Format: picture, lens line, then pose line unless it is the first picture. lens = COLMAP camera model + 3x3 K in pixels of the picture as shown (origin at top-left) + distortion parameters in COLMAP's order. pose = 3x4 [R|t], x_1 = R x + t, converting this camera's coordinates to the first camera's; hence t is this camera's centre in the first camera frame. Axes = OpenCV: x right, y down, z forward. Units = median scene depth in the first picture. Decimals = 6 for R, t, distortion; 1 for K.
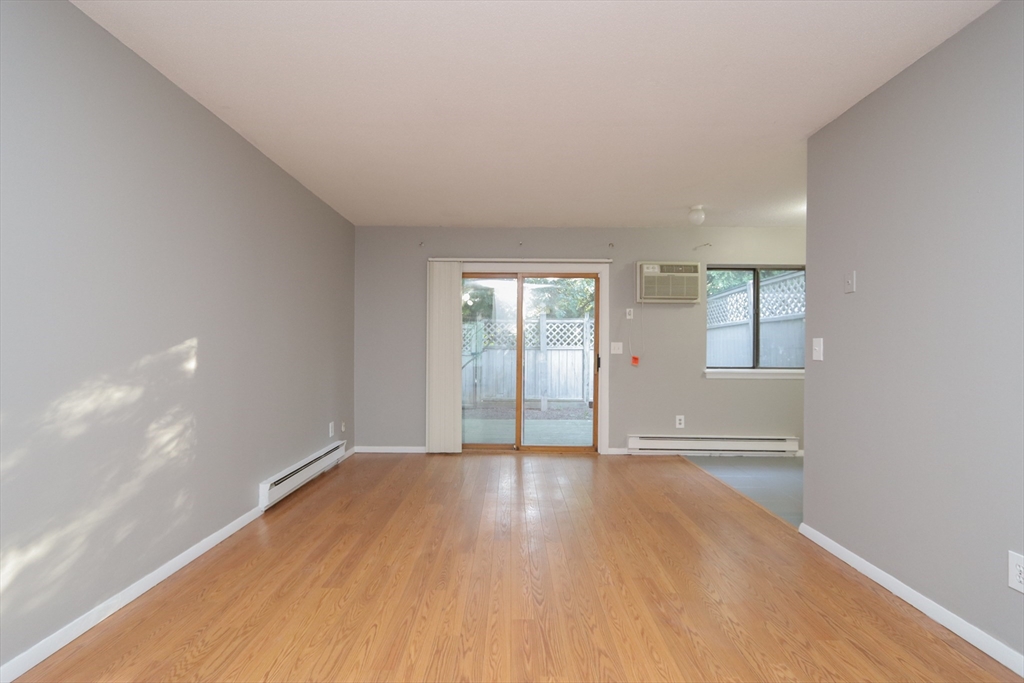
lens RADIAL K [[489.1, 0, 501.1], [0, 489.1, 349.0], [0, 0, 1]] dist [-0.010364, 0.000401]
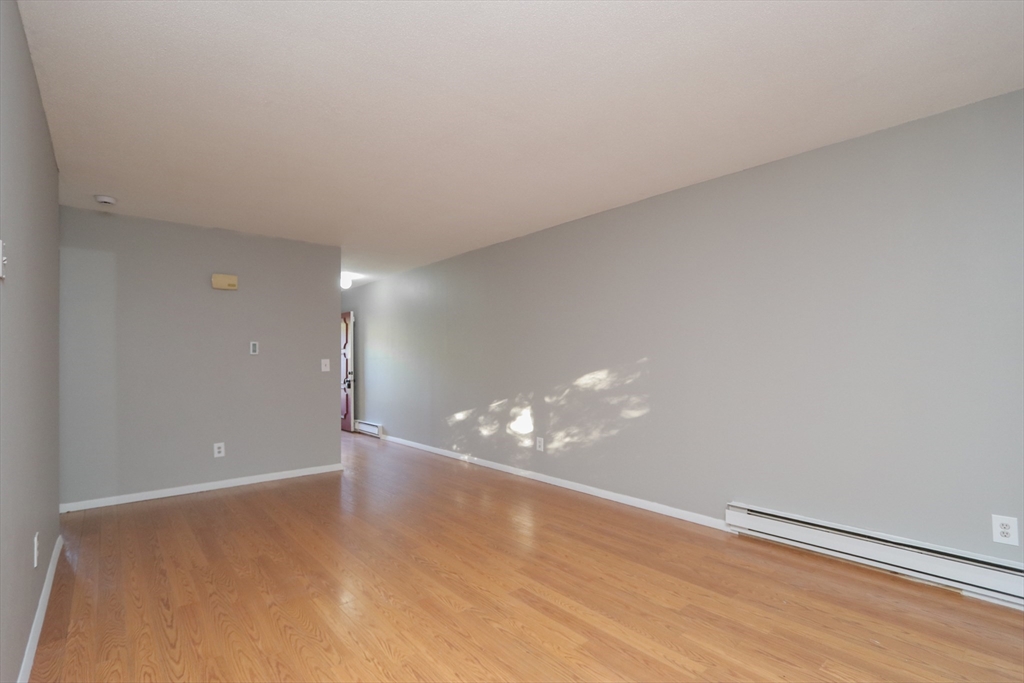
lens RADIAL K [[473.7, 0, 508.7], [0, 473.7, 356.4], [0, 0, 1]] dist [-0.011798, 0.000259]
pose [[-0.747092, -0.004047, -0.664708, 0.325213], [0.000587, 0.999977, -0.006749, -0.010779], [0.664720, -0.005432, -0.747073, 0.921773]]
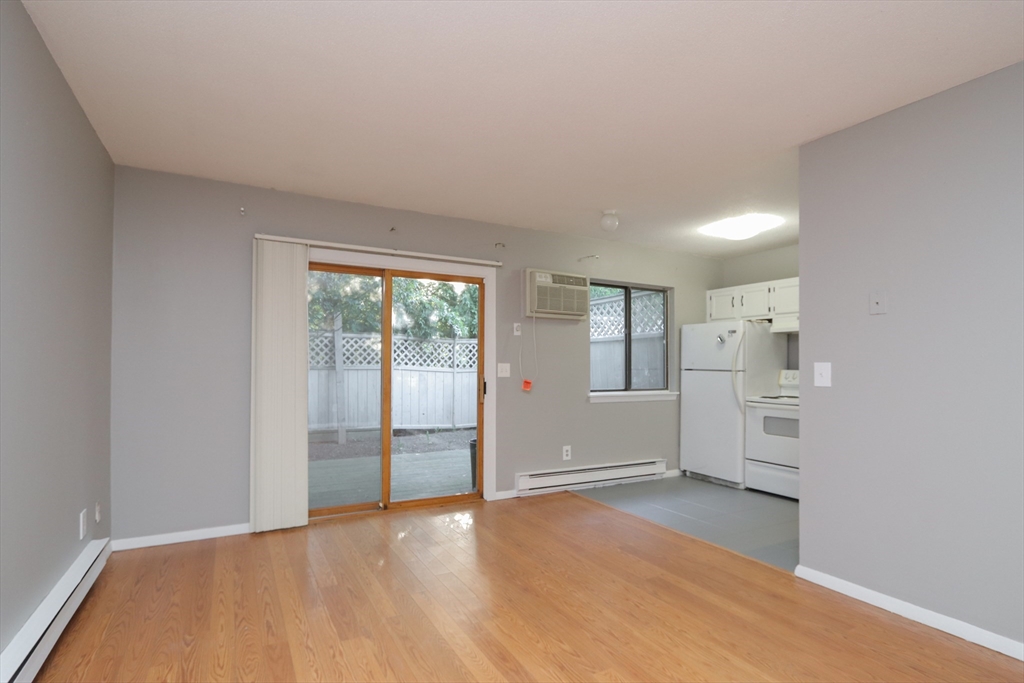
lens RADIAL K [[504.1, 0, 493.4], [0, 504.1, 359.4], [0, 0, 1]] dist [-0.043955, 0.036041]
pose [[0.876119, 0.005987, 0.482057, -0.195439], [0.000478, 0.999912, -0.013286, -0.008904], [-0.482094, 0.011871, 0.876039, 0.268350]]
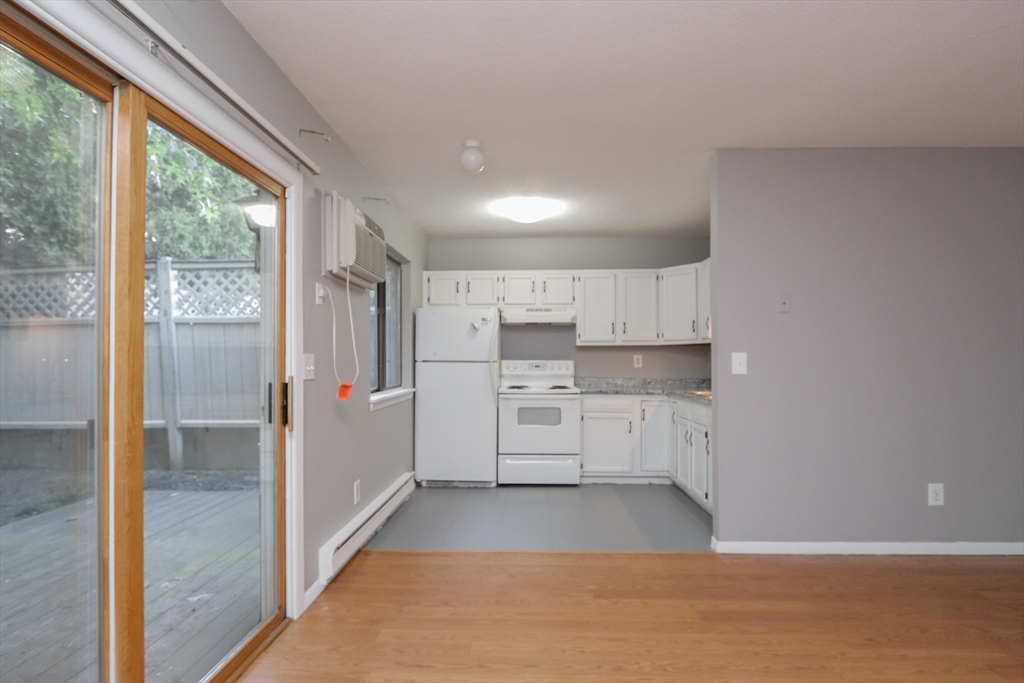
lens RADIAL K [[510.2, 0, 516.0], [0, 510.2, 356.5], [0, 0, 1]] dist [-0.012806, 0.000695]
pose [[0.006962, -0.002384, 0.999973, -0.233517], [0.006587, 0.999976, 0.002339, -0.010519], [-0.999954, 0.006571, 0.006977, 0.823949]]
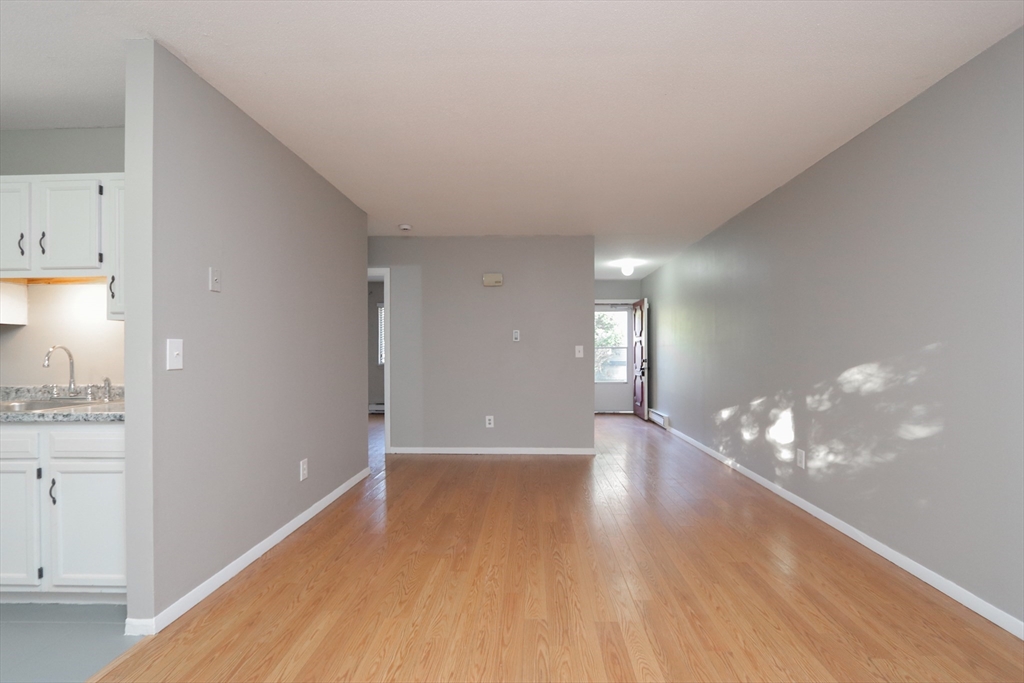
lens RADIAL K [[478.4, 0, 521.5], [0, 478.4, 352.0], [0, 0, 1]] dist [-0.012128, 0.000077]
pose [[-0.999980, -0.004822, 0.004110, 0.072167], [-0.004788, 0.999954, 0.008255, -0.006013], [-0.004149, 0.008235, -0.999957, 0.965339]]
